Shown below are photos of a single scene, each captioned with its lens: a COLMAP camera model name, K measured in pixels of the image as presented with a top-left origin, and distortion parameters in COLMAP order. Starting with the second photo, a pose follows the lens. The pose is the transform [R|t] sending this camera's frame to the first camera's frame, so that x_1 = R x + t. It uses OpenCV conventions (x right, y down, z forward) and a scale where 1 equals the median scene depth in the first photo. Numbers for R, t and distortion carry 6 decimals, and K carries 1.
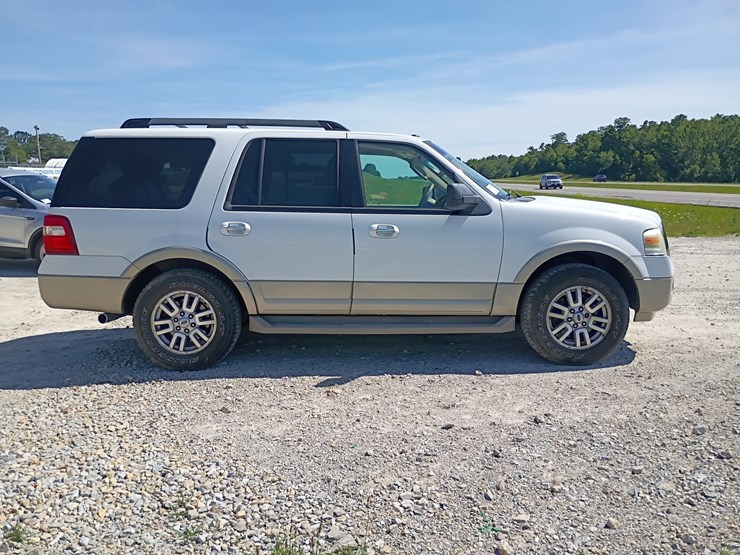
lens RADIAL K [[640.2, 0, 366.4], [0, 640.2, 282.1], [0, 0, 1]] dist [0.063765, -0.084420]
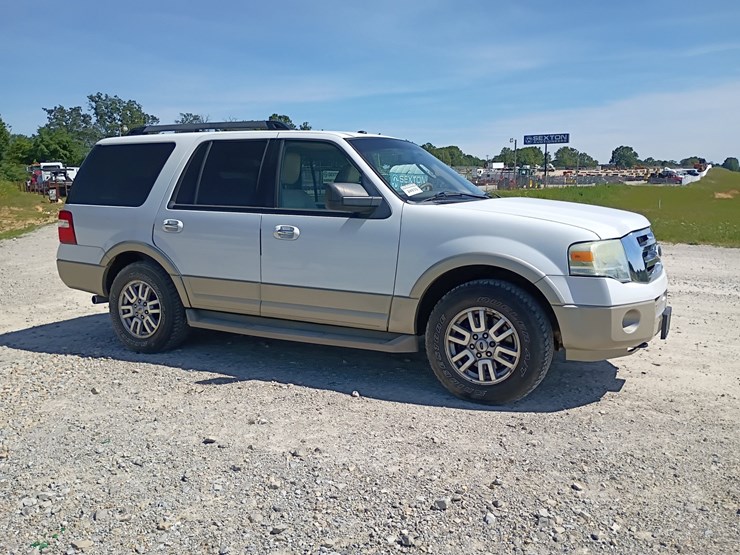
lens RADIAL K [[640.2, 0, 374.2], [0, 640.2, 270.6], [0, 0, 1]] dist [0.063765, -0.084420]
pose [[0.878809, 0.060456, -0.473329, 0.591362], [-0.068024, 0.997683, 0.001132, -0.032027], [0.472301, 0.031203, 0.880885, 0.210999]]
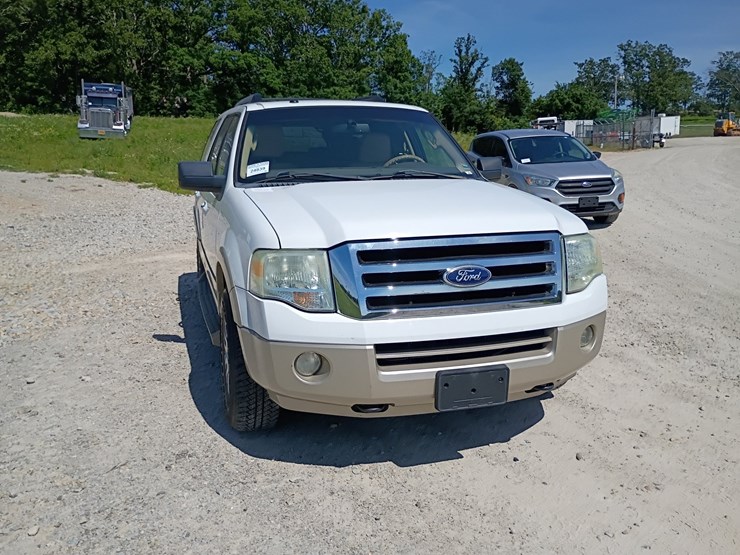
lens RADIAL K [[640.2, 0, 362.3], [0, 640.2, 272.1], [0, 0, 1]] dist [0.063765, -0.084420]
pose [[0.275894, 0.185351, -0.943148, 1.013815], [-0.122808, 0.979987, 0.156666, -0.162798], [0.953310, 0.072602, 0.293135, 0.921258]]
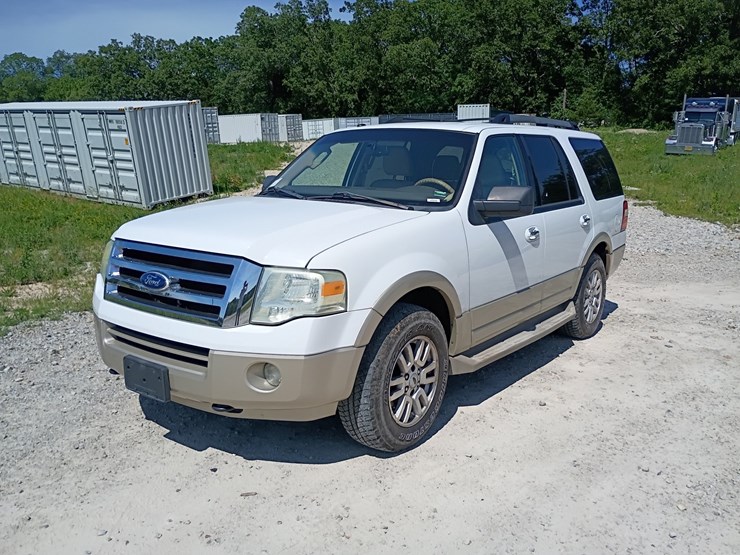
lens RADIAL K [[640.2, 0, 377.0], [0, 640.2, 276.3], [0, 0, 1]] dist [0.063765, -0.084420]
pose [[-0.592724, 0.138566, -0.793396, 0.892567], [-0.123276, 0.957873, 0.259388, -0.279908], [0.795915, 0.251553, -0.550673, 1.689172]]
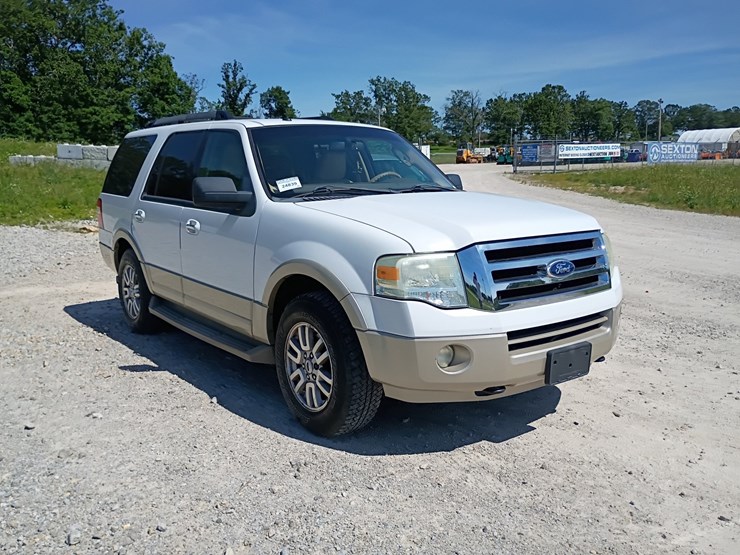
lens RADIAL K [[640.2, 0, 363.3], [0, 640.2, 281.2], [0, 0, 1]] dist [0.063765, -0.084420]
pose [[0.597508, 0.135986, -0.790248, 0.919496], [-0.103791, 0.990340, 0.091942, -0.111393], [0.795117, 0.027084, 0.605851, 0.613585]]
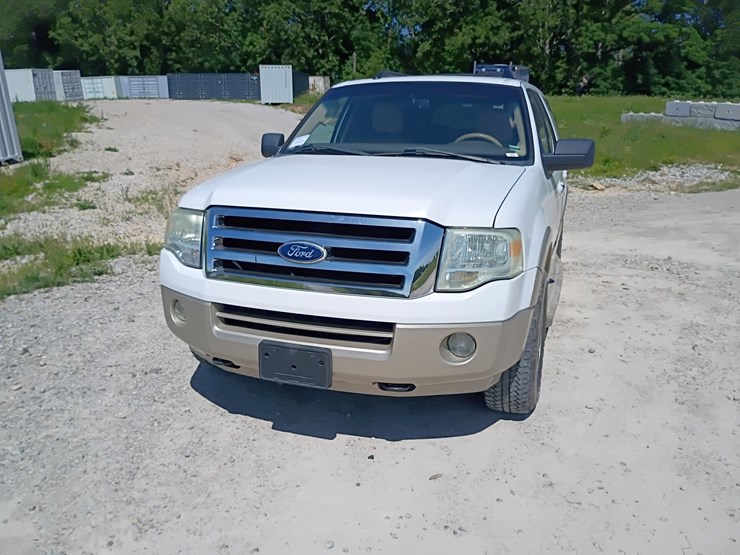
lens RADIAL K [[640.2, 0, 359.4], [0, 640.2, 271.9], [0, 0, 1]] dist [0.063765, -0.084420]
pose [[-0.332031, 0.208596, -0.919915, 1.008188], [-0.141257, 0.953248, 0.267140, -0.220693], [0.932631, 0.218644, -0.287043, 1.374008]]
